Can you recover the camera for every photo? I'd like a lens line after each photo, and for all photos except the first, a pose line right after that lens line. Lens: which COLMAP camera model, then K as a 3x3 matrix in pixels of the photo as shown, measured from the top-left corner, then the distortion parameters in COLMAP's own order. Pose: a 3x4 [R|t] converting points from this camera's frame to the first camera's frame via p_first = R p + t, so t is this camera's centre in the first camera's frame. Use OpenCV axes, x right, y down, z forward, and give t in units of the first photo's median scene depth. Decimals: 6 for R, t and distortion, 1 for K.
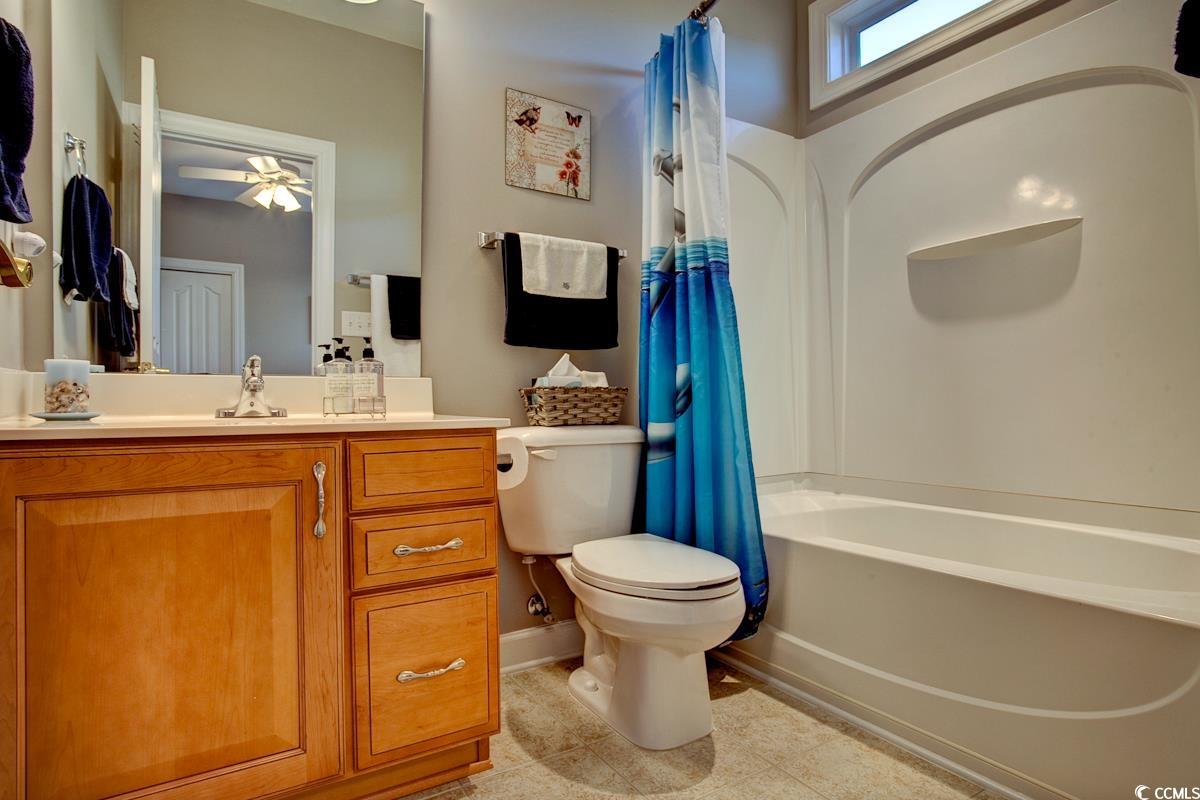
lens RADIAL K [[628.6, 0, 600.5], [0, 628.6, 405.3], [0, 0, 1]] dist [-0.037452, 0.014420]
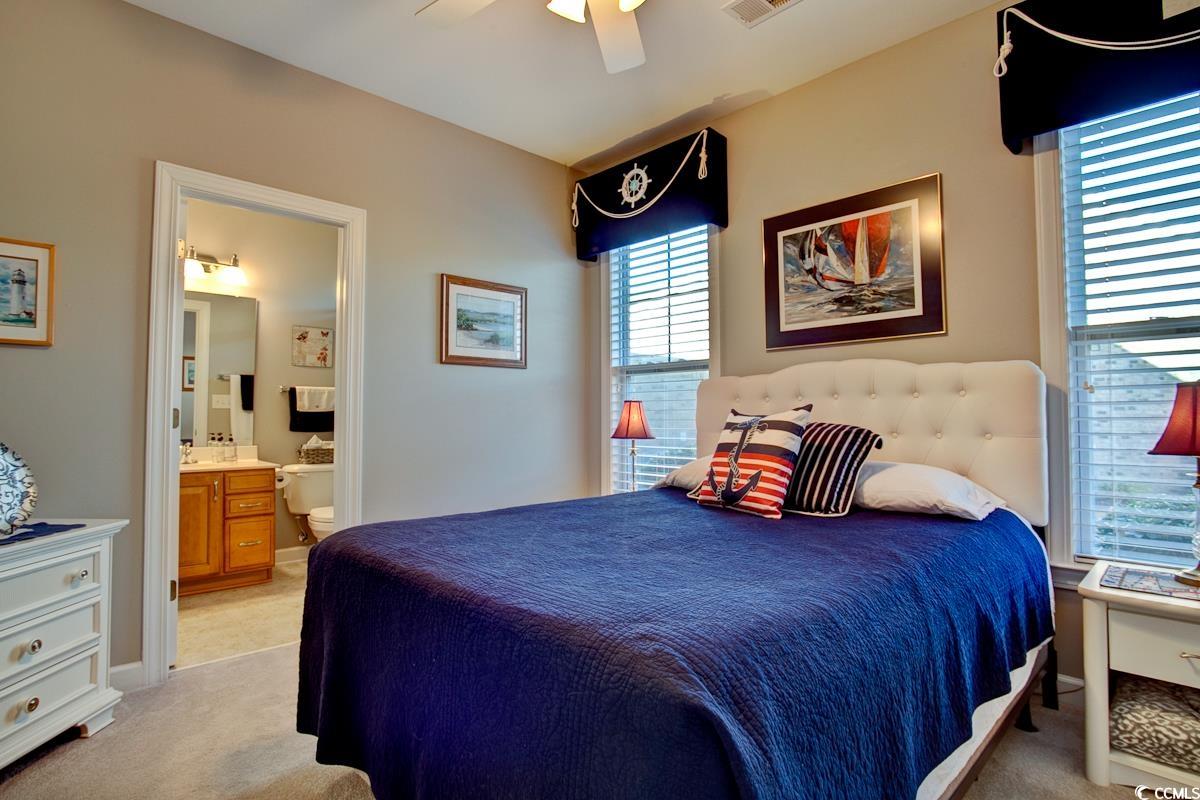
lens RADIAL K [[602.0, 0, 605.0], [0, 602.0, 396.7], [0, 0, 1]] dist [-0.058078, 0.019953]
pose [[0.975061, 0.012648, 0.221574, 0.700448], [-0.004595, 0.999311, -0.036822, -0.194565], [-0.221888, 0.034885, 0.974448, -2.025234]]
